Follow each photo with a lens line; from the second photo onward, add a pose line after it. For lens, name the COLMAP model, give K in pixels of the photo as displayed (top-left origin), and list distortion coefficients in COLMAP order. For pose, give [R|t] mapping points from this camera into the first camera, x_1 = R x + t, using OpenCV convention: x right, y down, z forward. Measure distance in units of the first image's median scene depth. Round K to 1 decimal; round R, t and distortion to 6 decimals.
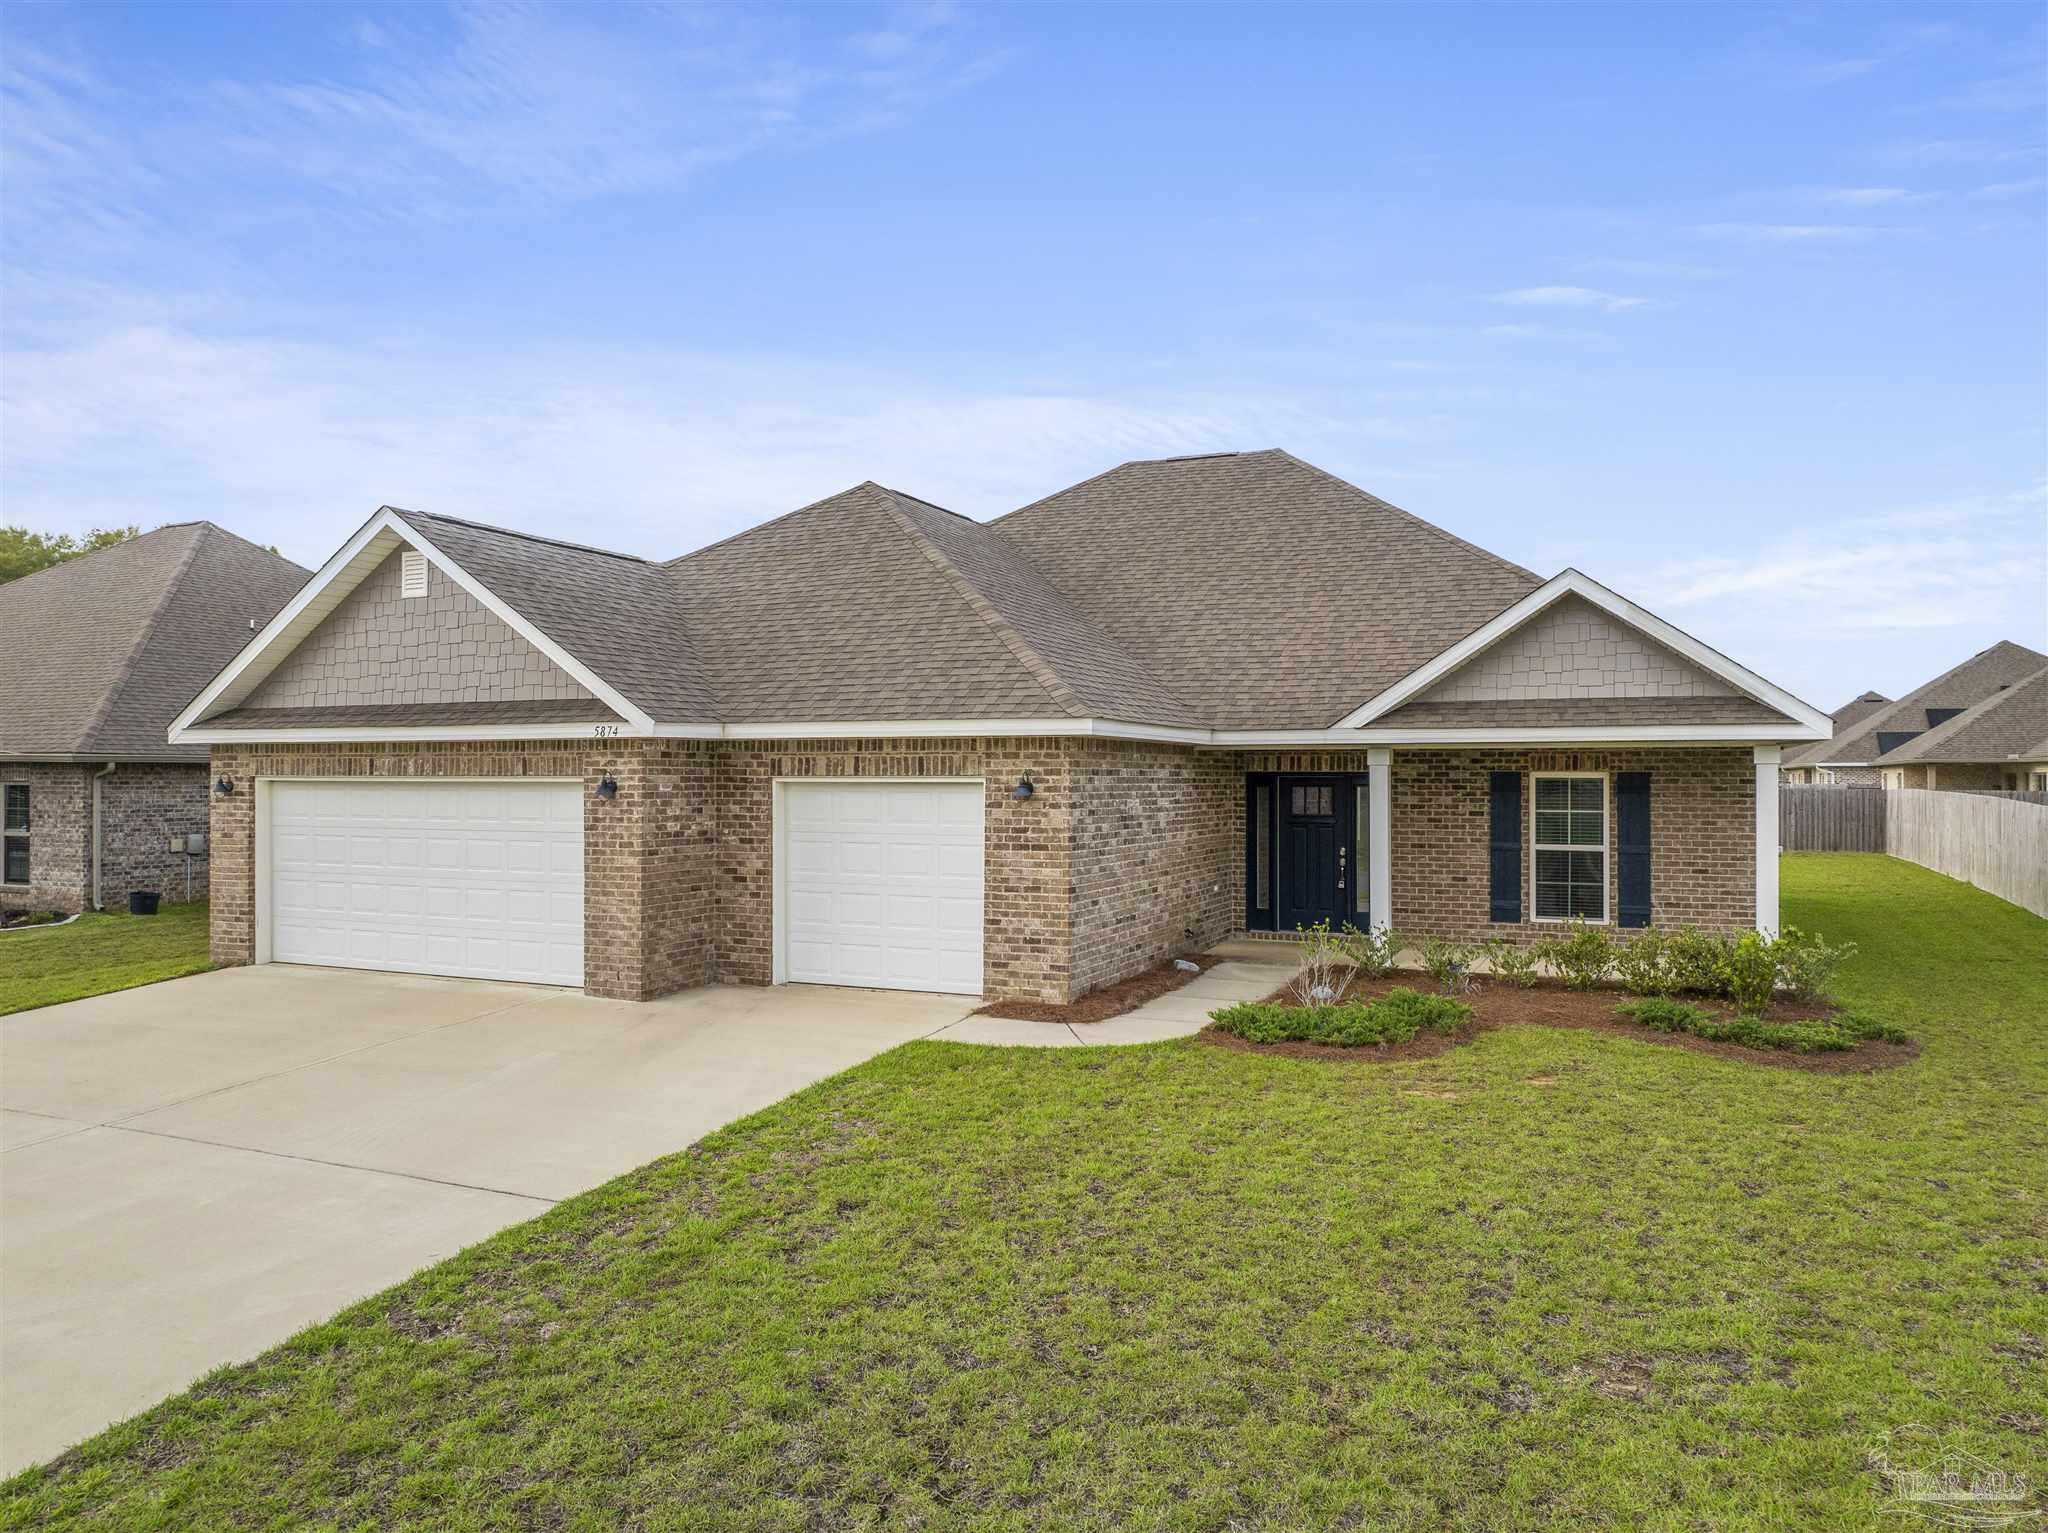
lens RADIAL K [[1431.1, 0, 1024.0], [0, 1431.1, 766.5], [0, 0, 1]] dist [0.004163, -0.088387]
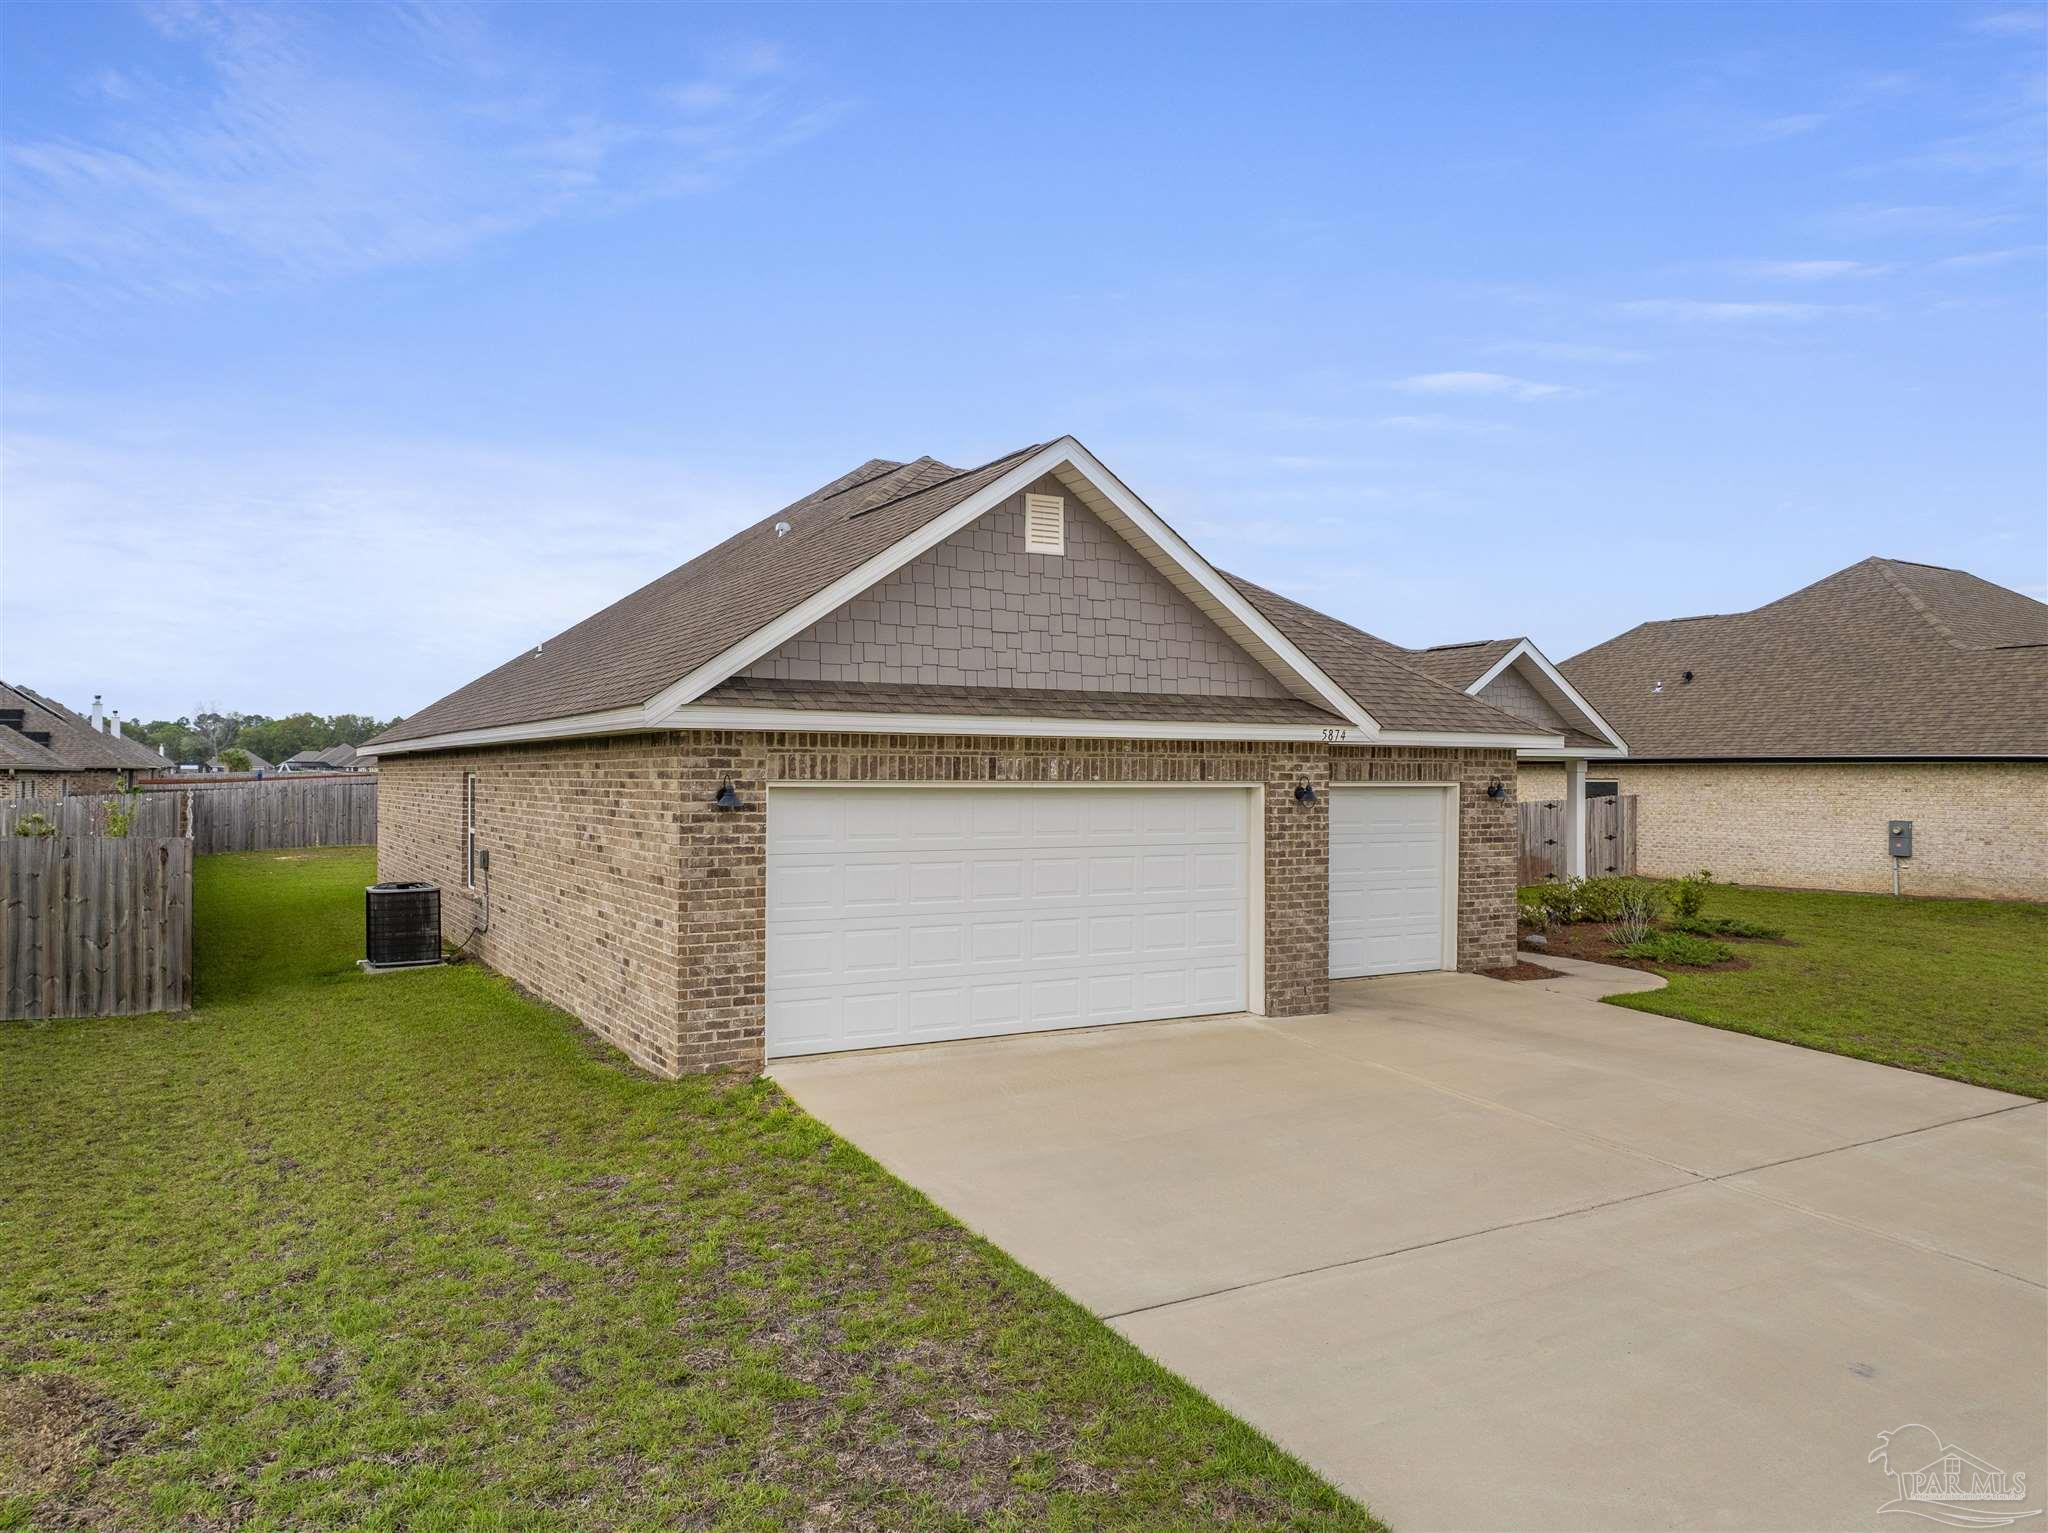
lens RADIAL K [[1431.1, 0, 1024.0], [0, 1431.1, 766.5], [0, 0, 1]] dist [0.004163, -0.088387]
pose [[0.586001, 0.006170, 0.810287, -1.146883], [-0.011257, 0.999936, 0.000527, -0.001602], [-0.810232, -0.009431, 0.586034, 0.582953]]
